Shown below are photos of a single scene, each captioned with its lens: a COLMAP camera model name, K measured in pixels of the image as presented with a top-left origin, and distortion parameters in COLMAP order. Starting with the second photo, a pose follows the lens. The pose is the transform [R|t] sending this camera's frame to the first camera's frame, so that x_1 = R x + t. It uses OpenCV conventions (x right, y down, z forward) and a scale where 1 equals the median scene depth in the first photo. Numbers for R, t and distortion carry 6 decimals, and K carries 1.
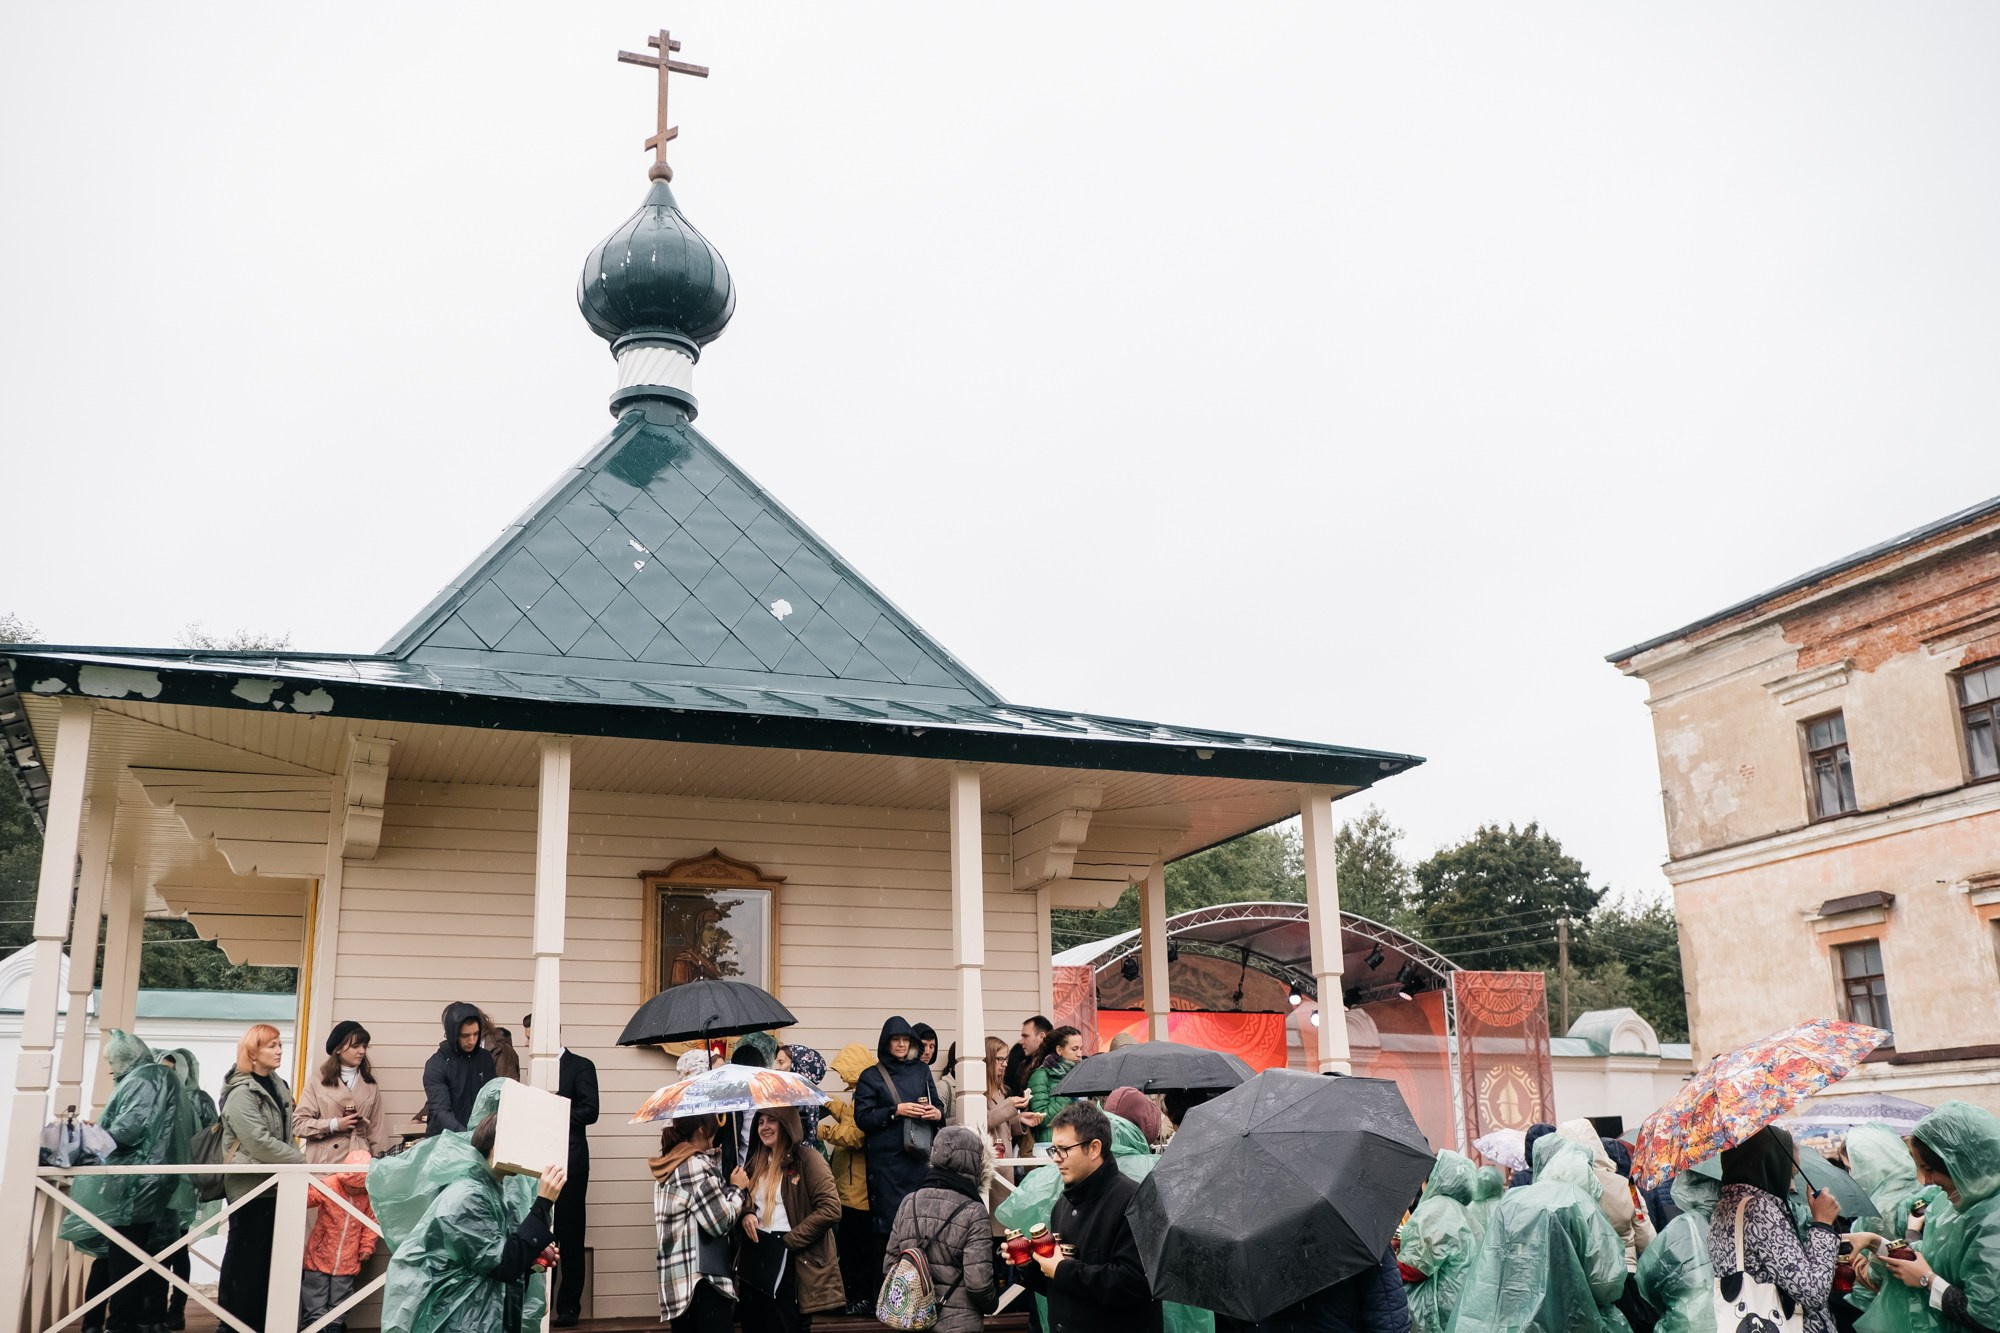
lens RADIAL K [[1993.4, 0, 1034.0], [0, 1993.4, 696.4], [0, 0, 1]] dist [-0.054080, 0.258754]
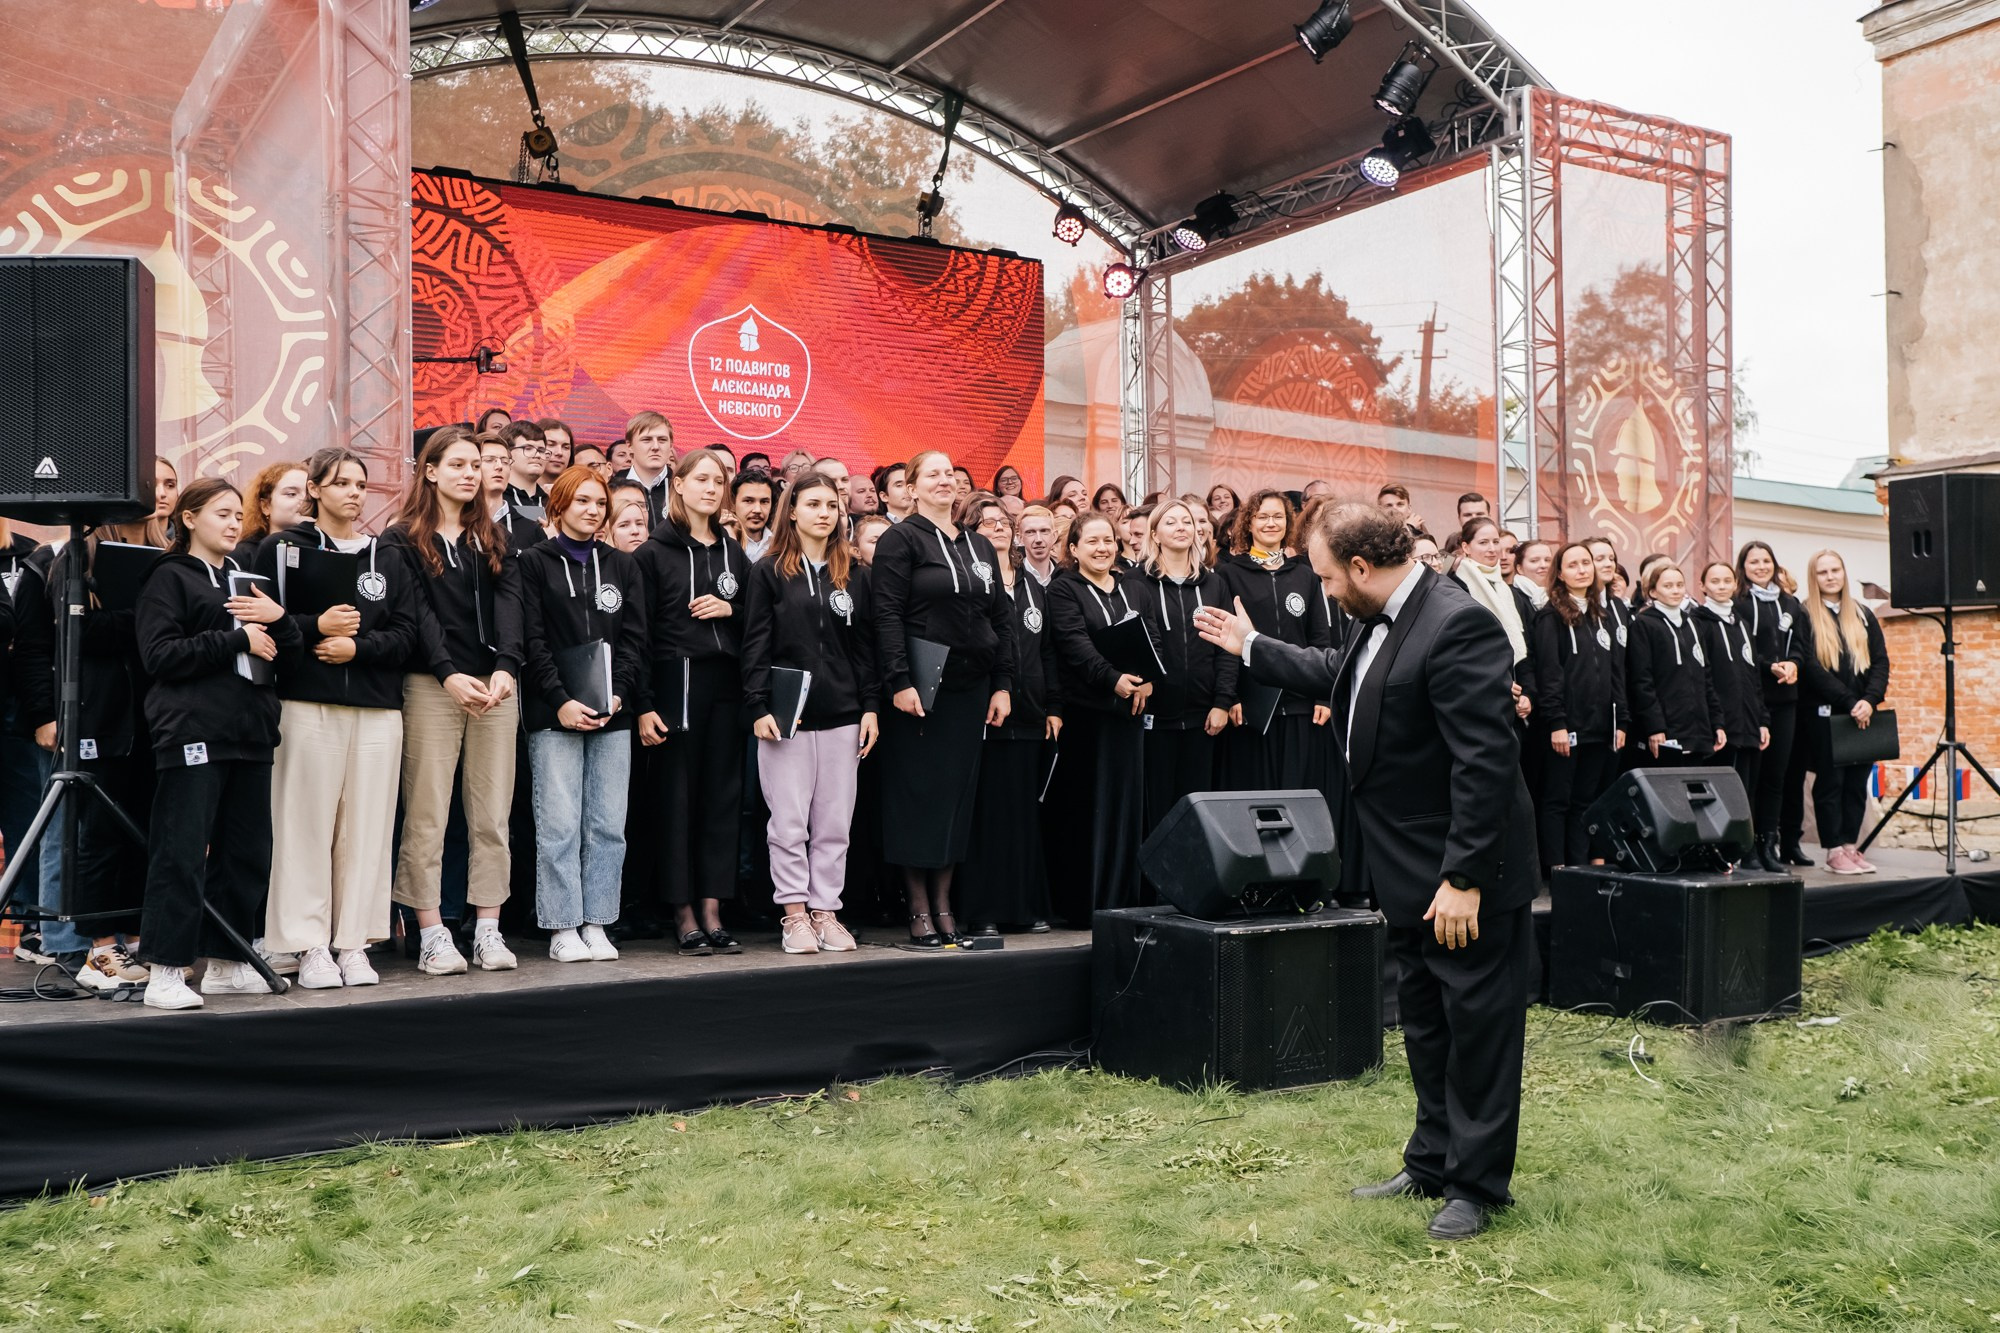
lens RADIAL K [[1993.4, 0, 1034.0], [0, 1993.4, 696.4], [0, 0, 1]] dist [-0.054080, 0.258754]
pose [[0.988461, 0.019794, 0.150178, 0.023673], [-0.053541, 0.973084, 0.224146, 0.056645], [-0.141699, -0.229600, 0.962915, 0.214523]]
